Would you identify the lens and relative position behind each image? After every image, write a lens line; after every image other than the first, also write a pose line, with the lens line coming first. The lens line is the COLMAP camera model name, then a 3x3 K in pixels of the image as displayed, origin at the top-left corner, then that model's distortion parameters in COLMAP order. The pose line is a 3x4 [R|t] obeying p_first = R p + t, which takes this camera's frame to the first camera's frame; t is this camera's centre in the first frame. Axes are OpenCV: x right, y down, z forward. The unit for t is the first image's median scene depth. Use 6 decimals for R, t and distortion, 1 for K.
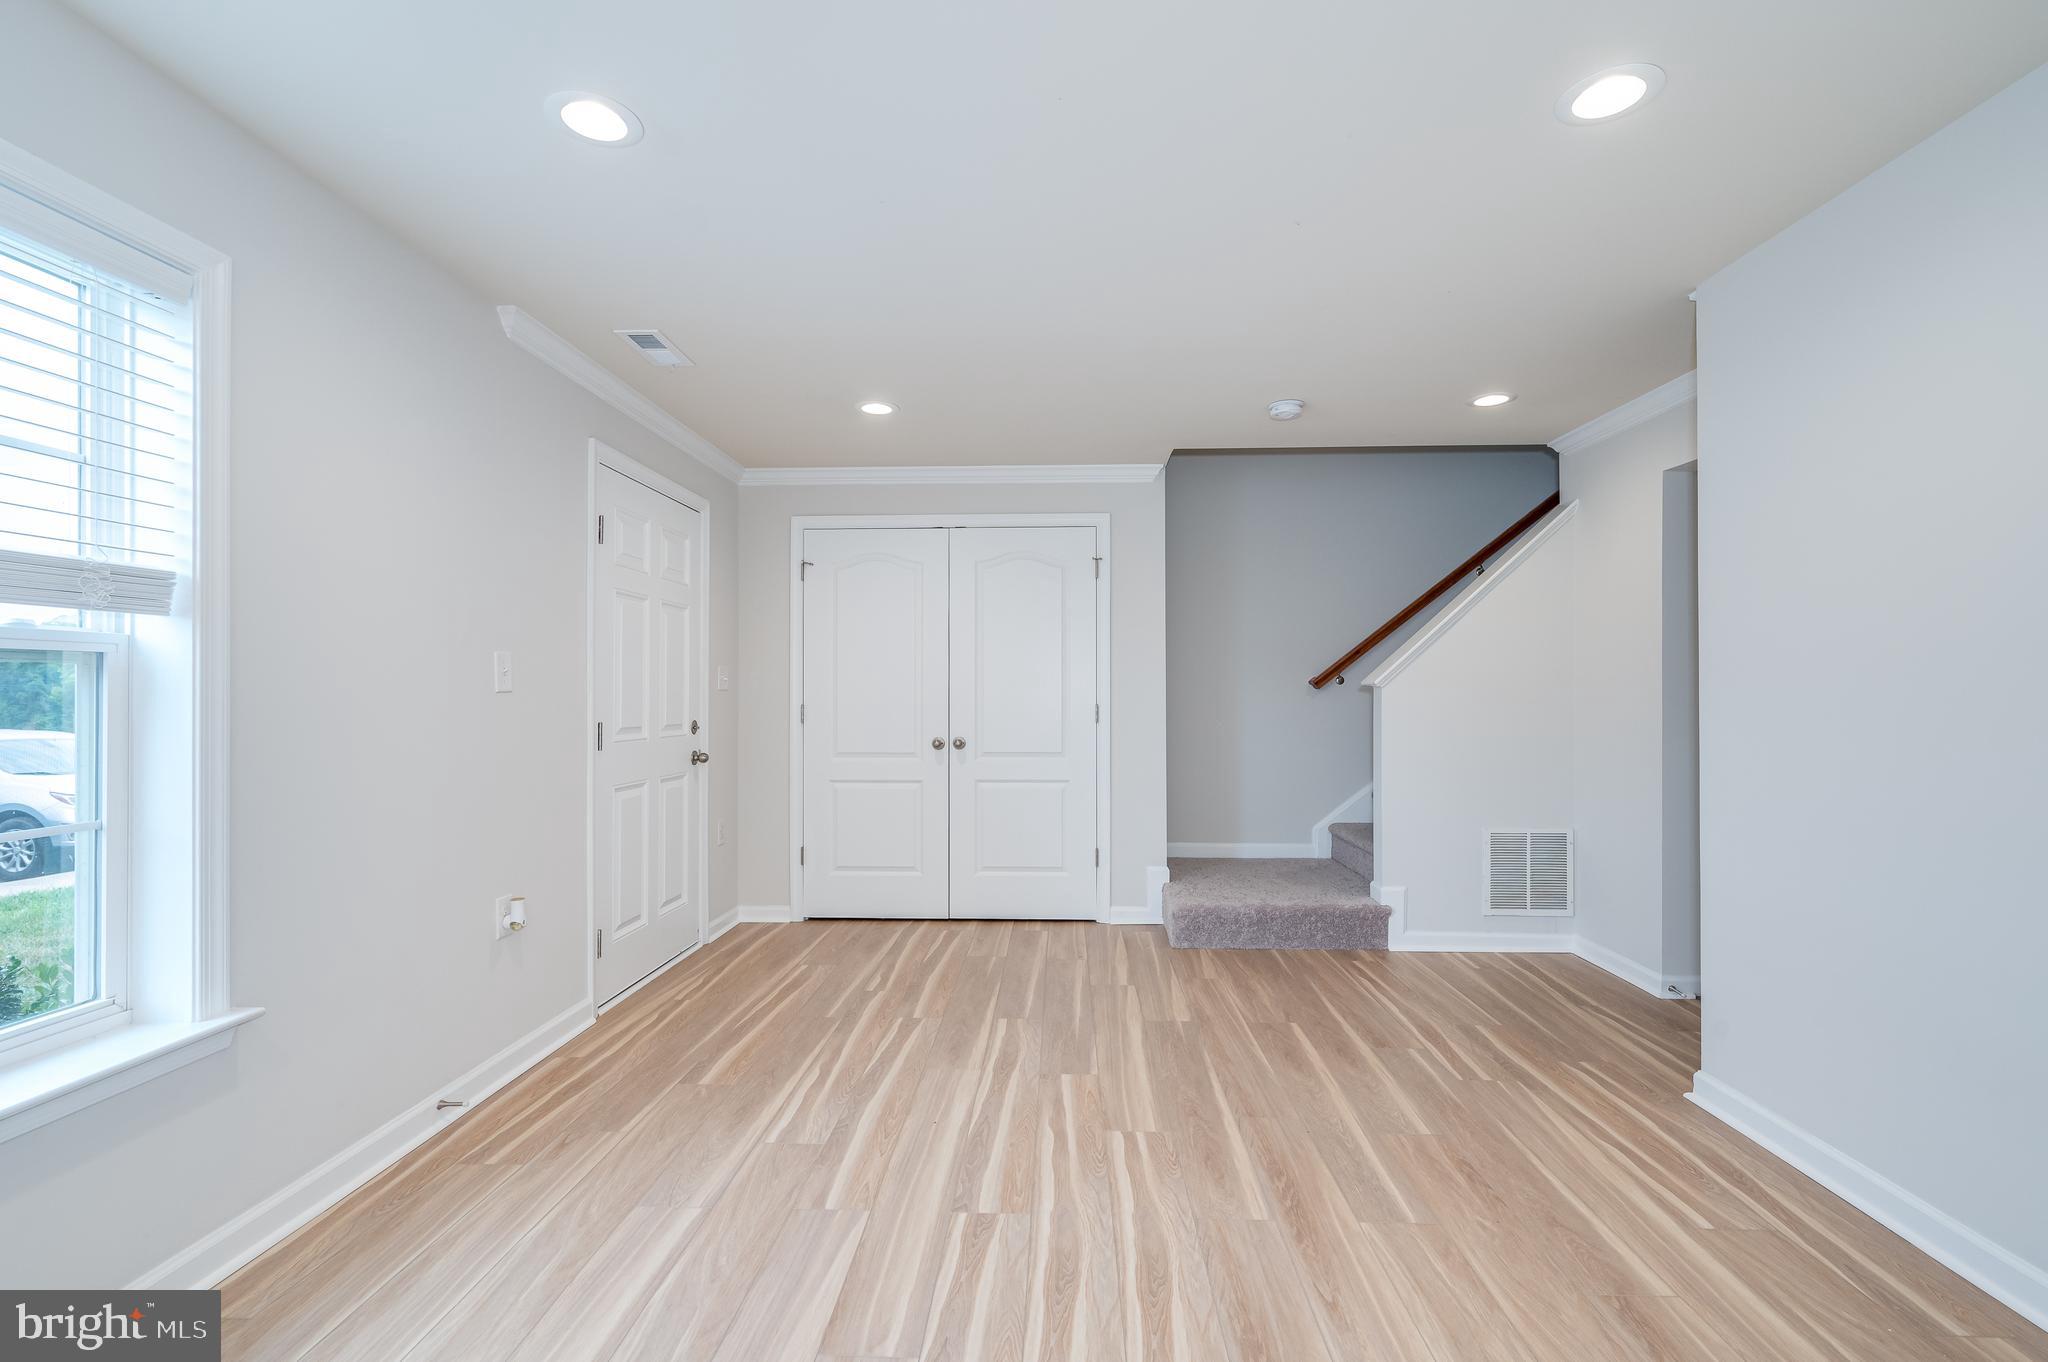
lens RADIAL K [[895.8, 0, 1021.2], [0, 895.8, 694.0], [0, 0, 1]] dist [-0.001280, -0.000110]
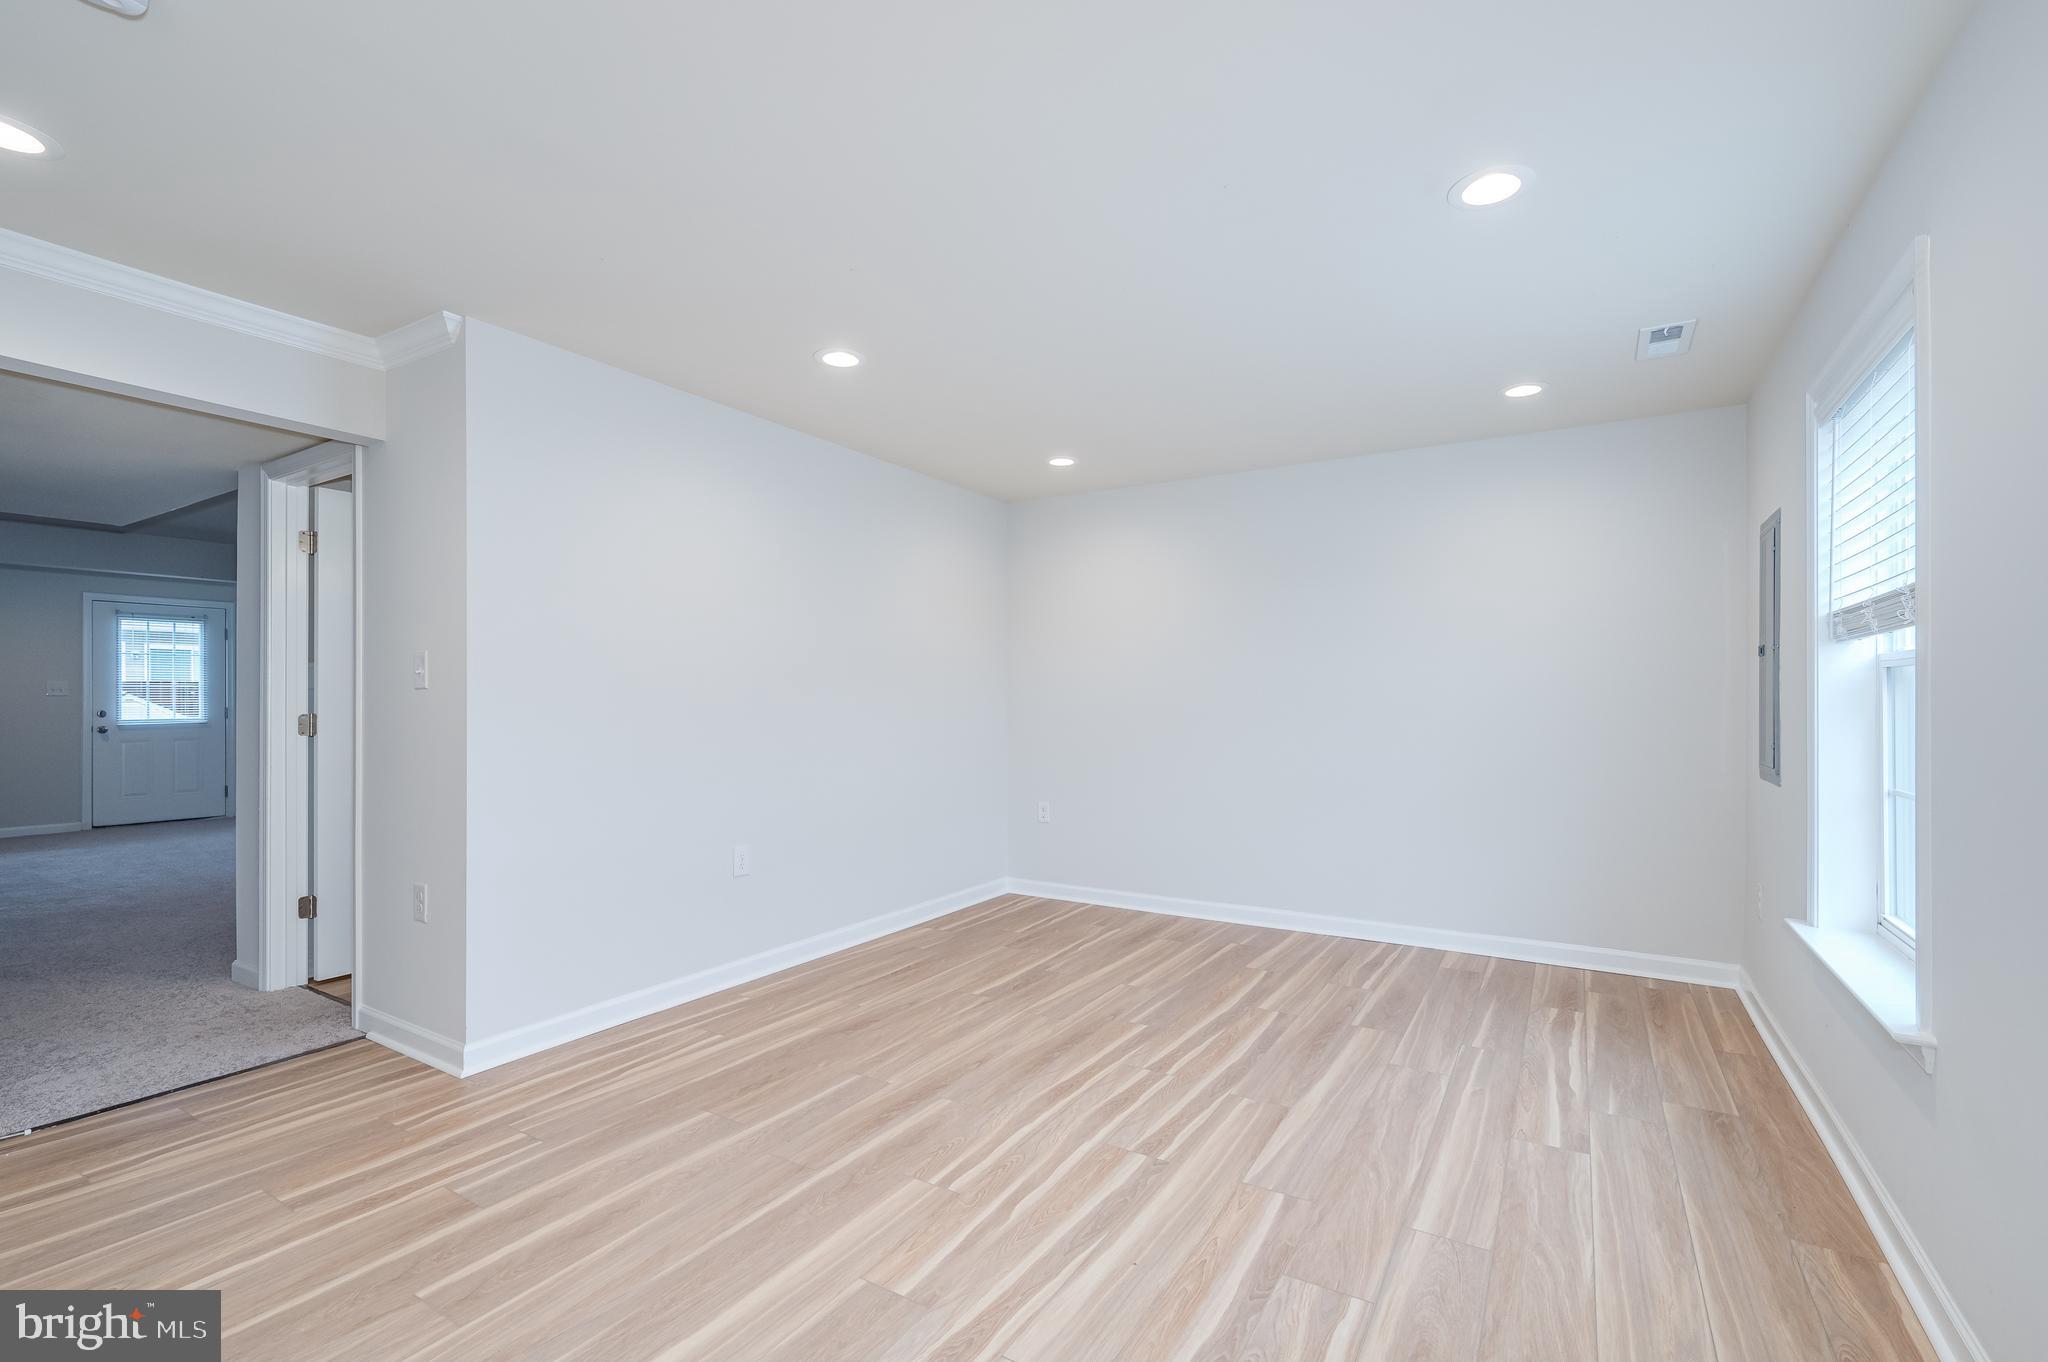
lens RADIAL K [[891.3, 0, 1058.9], [0, 891.3, 693.0], [0, 0, 1]] dist [-0.000074, 0.000140]
pose [[-0.889576, 0.002624, 0.456779, -0.286712], [-0.000607, 0.999976, -0.006926, 0.002778], [-0.456786, -0.006438, -0.889553, 1.272892]]
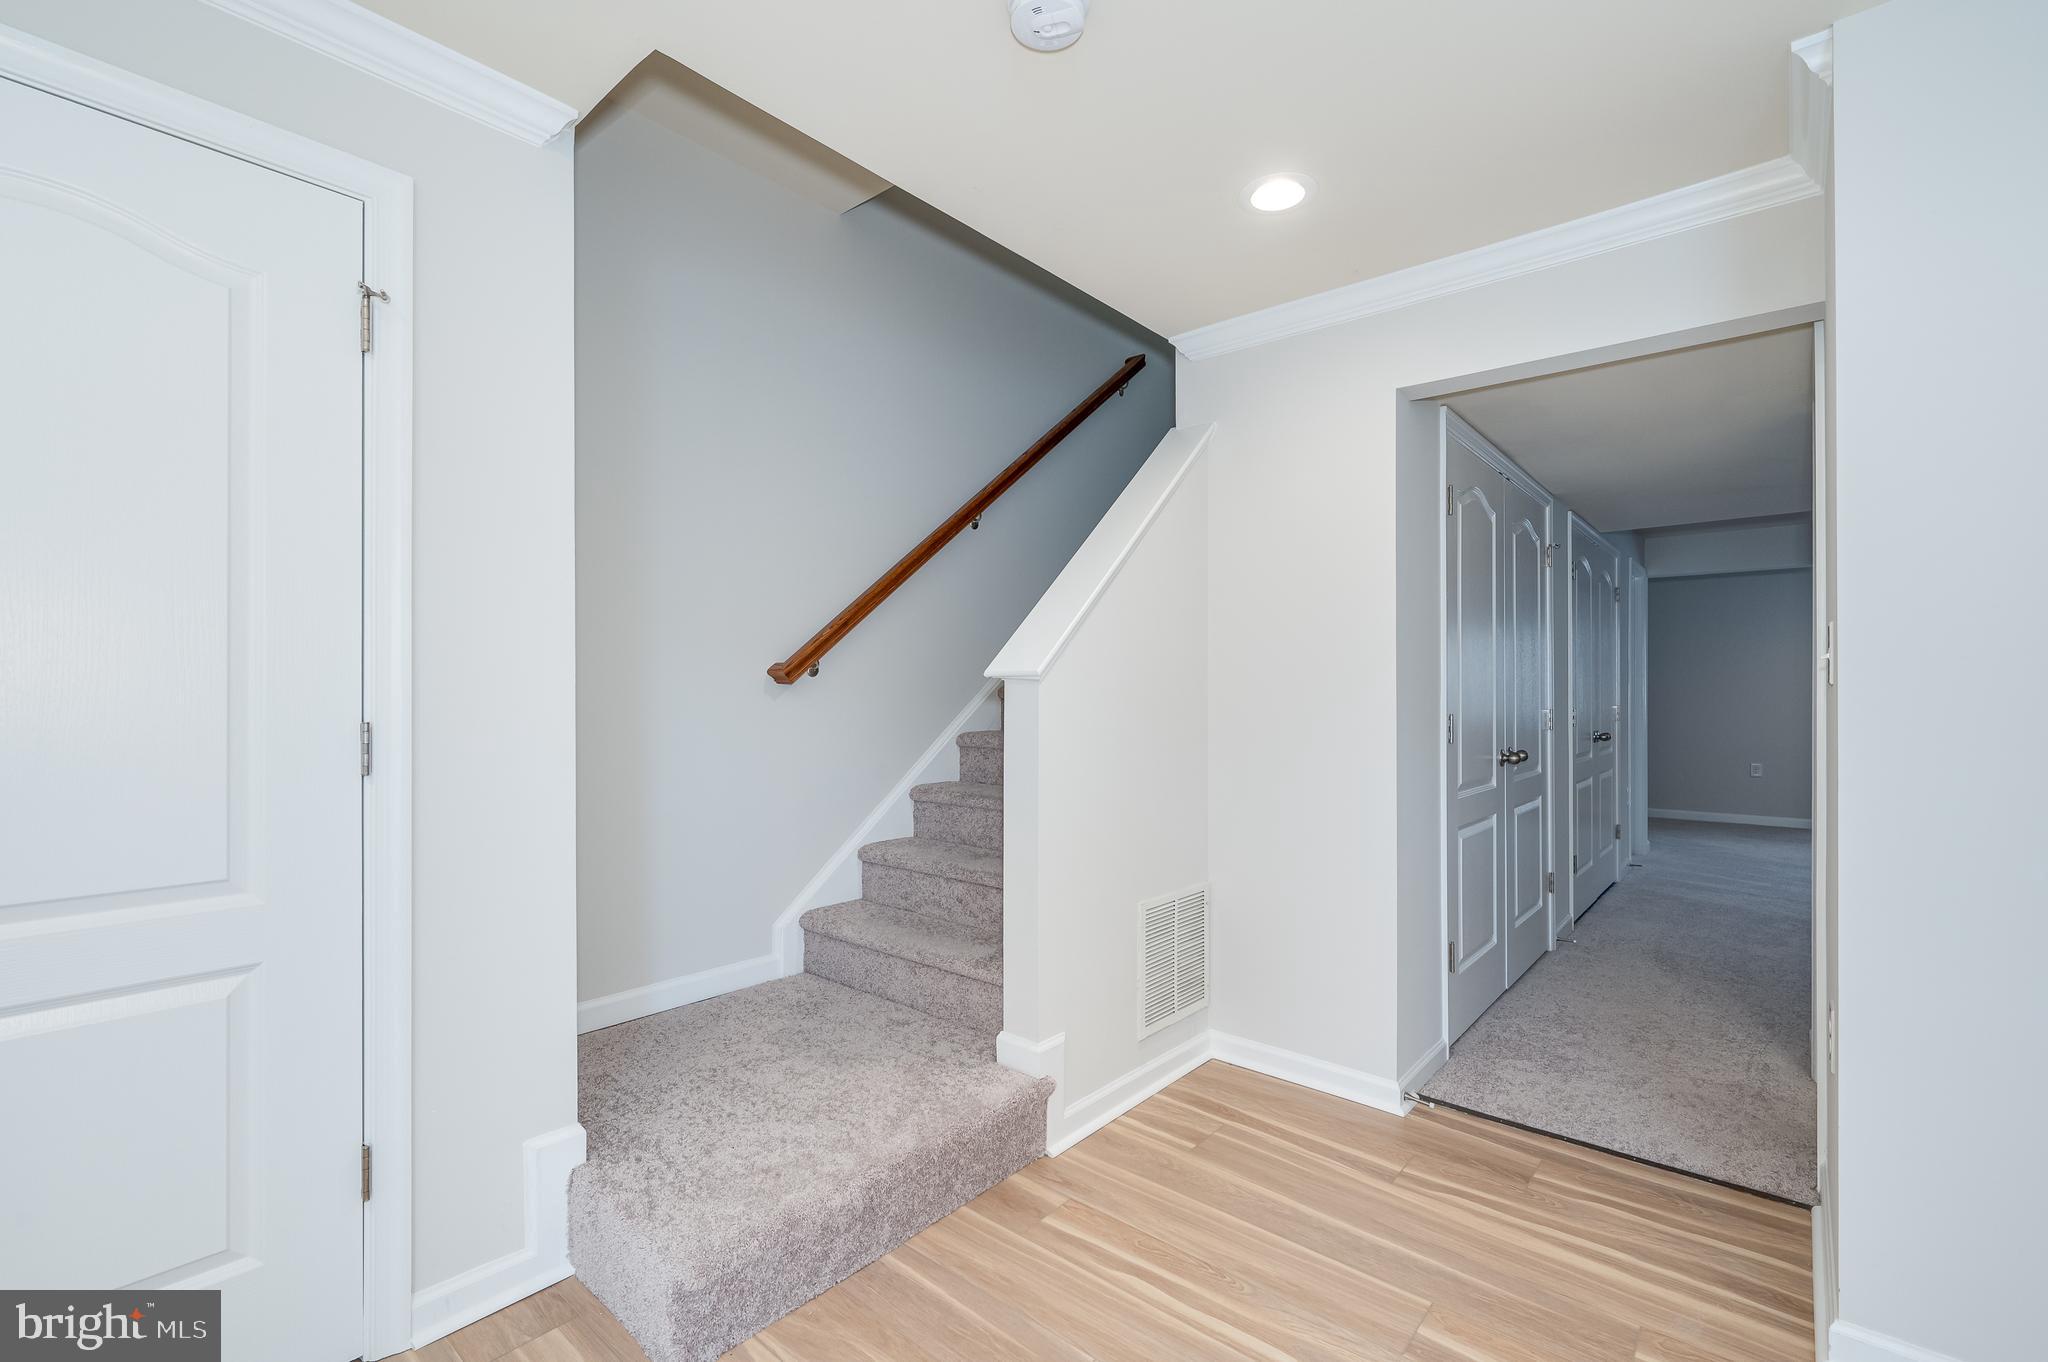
lens RADIAL K [[893.2, 0, 1031.9], [0, 893.2, 689.7], [0, 0, 1]] dist [0.002266, 0.000213]
pose [[0.609771, 0.003076, 0.792572, -0.042516], [-0.003533, 0.999993, -0.001162, -0.002067], [-0.792570, -0.002092, 0.609778, 0.828602]]
